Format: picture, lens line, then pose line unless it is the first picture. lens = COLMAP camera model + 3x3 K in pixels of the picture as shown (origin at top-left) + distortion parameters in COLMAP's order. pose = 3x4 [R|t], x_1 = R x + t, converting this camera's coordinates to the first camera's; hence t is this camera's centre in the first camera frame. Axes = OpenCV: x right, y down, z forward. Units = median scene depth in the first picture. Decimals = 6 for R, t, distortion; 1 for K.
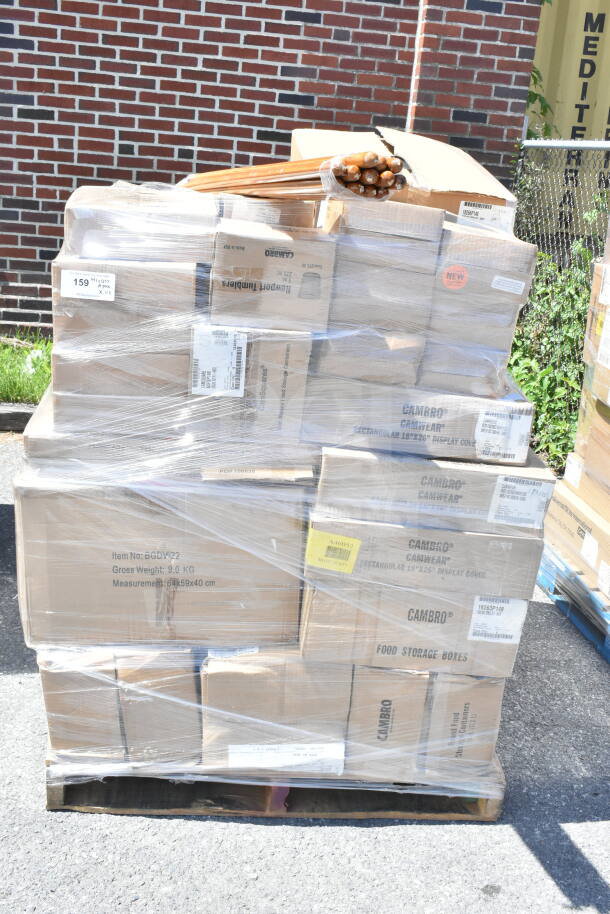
lens RADIAL K [[942.0, 0, 304.9], [0, 942.0, 456.9], [0, 0, 1]] dist [-0.013554, 0.000000]
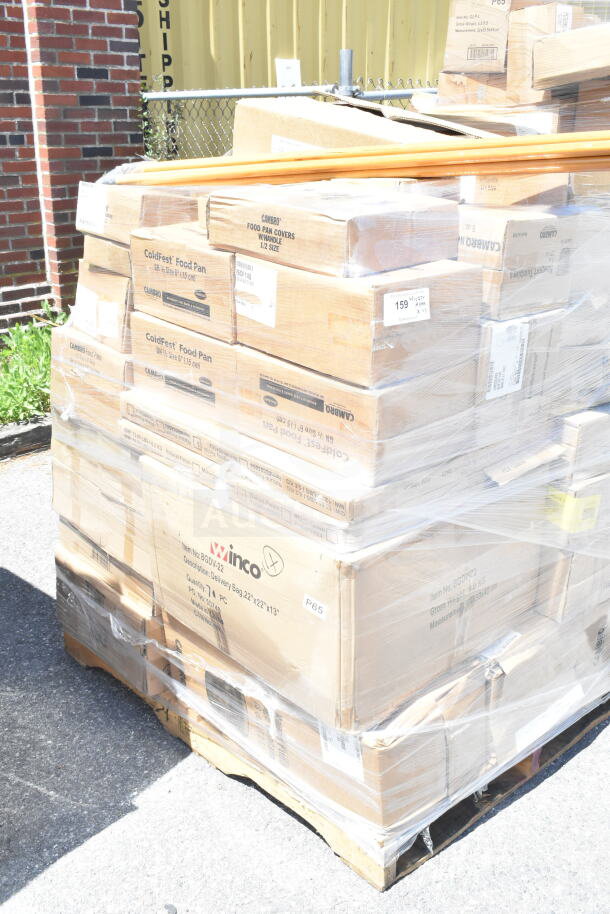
lens RADIAL K [[869.6, 0, 306.0], [0, 869.6, 456.2], [0, 0, 1]] dist [-0.021059, 0.000000]
pose [[0.801707, -0.293729, 0.520566, -0.238509], [0.251450, 0.955847, 0.152086, -0.062319], [-0.542253, 0.008968, 0.840167, 0.126155]]
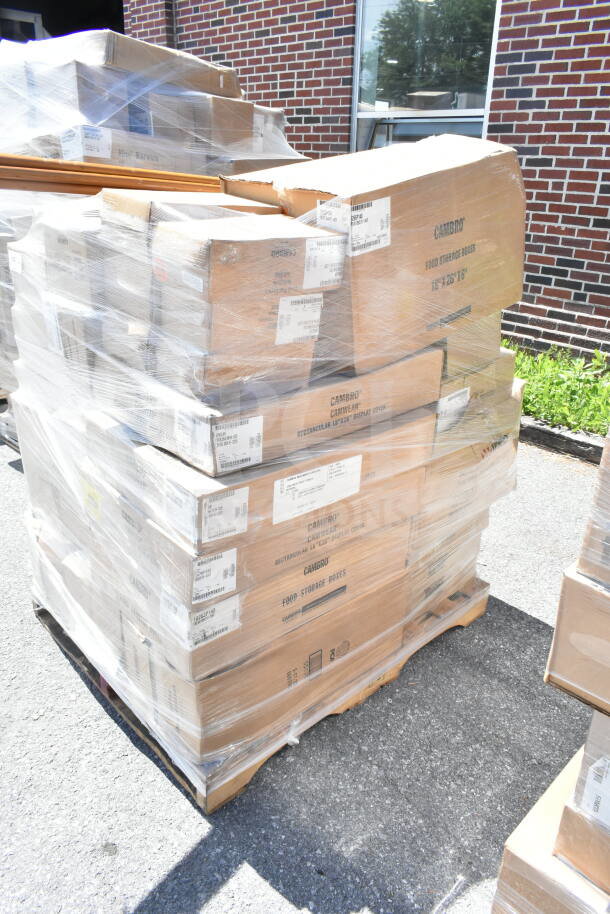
lens RADIAL K [[685.8, 0, 303.4], [0, 685.8, 457.4], [0, 0, 1]] dist [-0.011071, 0.001115]
pose [[0.618783, 0.251999, -0.744046, 0.280806], [-0.229641, 0.963804, 0.135448, -0.043516], [0.751247, 0.087050, 0.654255, 0.216578]]
